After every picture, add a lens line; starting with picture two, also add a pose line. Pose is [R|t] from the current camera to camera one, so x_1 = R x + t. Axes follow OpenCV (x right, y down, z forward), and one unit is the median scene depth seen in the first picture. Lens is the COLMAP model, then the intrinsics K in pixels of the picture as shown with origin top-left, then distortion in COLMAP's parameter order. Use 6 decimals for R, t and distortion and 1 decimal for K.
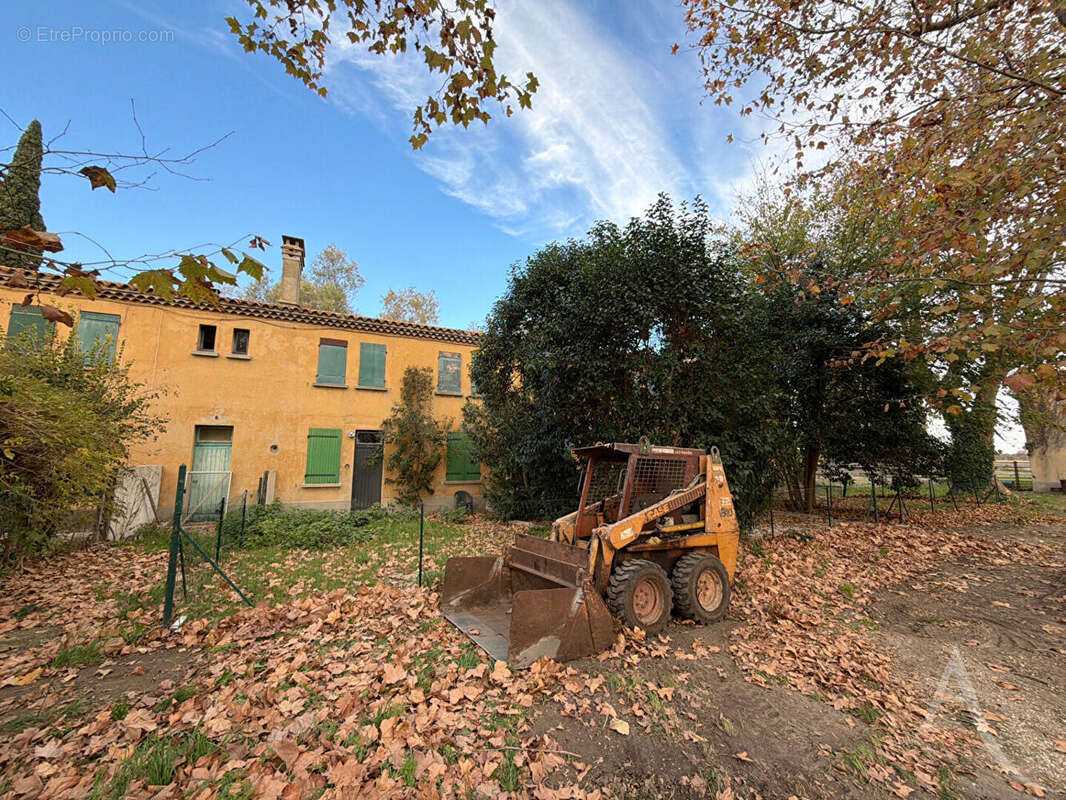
lens RADIAL K [[419.6, 0, 533.0], [0, 419.6, 400.0], [0, 0, 1]] dist [-0.001371, -0.000079]
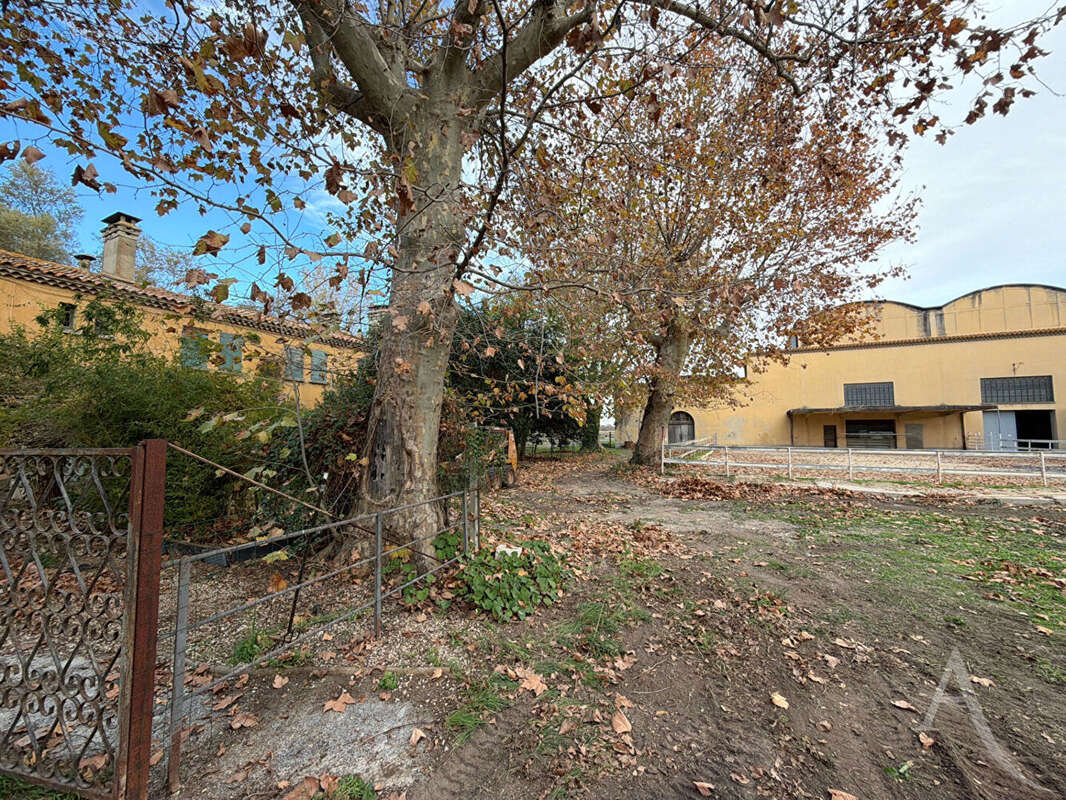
lens RADIAL K [[419.6, 0, 533.0], [0, 419.6, 400.0], [0, 0, 1]] dist [-0.001371, -0.000079]
pose [[0.792461, 0.045253, 0.608241, -1.098160], [-0.081881, 0.996110, 0.032570, -0.156174], [-0.604401, -0.075614, 0.793084, -1.177340]]
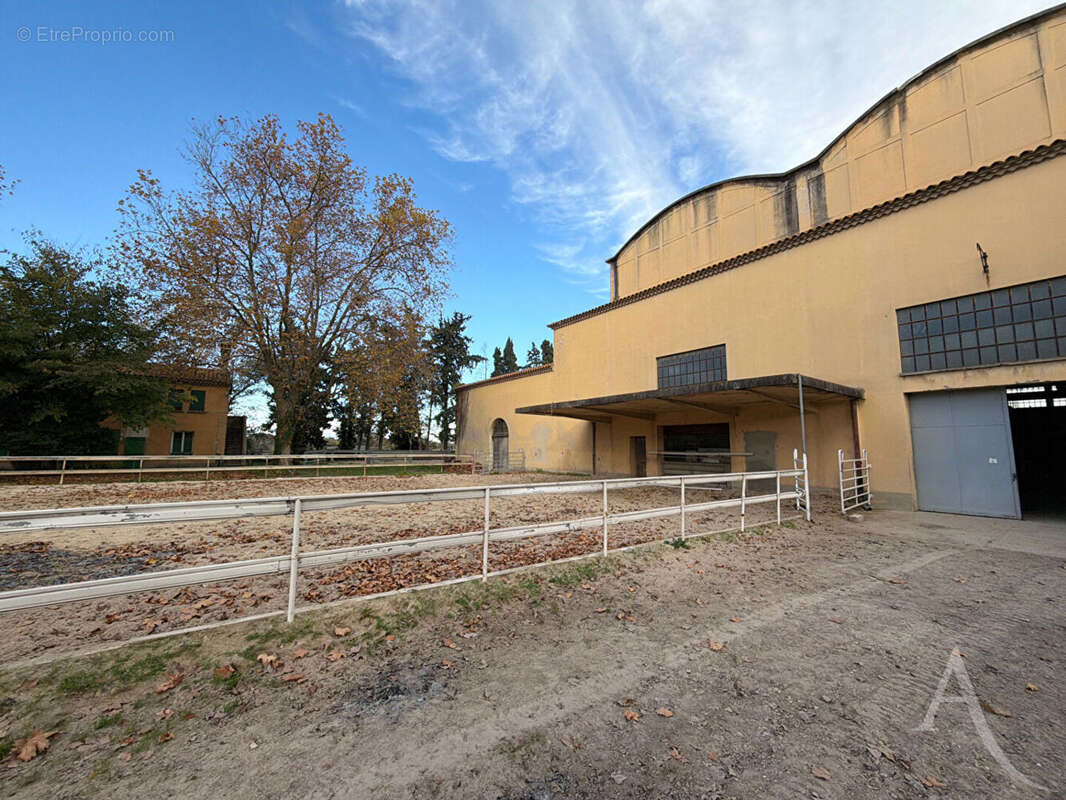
lens RADIAL K [[425.8, 0, 533.0], [0, 425.8, 400.0], [0, 0, 1]] dist [0.000049, -0.000013]
pose [[0.981857, 0.031472, 0.186994, 5.602028], [-0.035749, 0.999170, 0.019548, -0.282456], [-0.186224, -0.025878, 0.982166, -2.260811]]
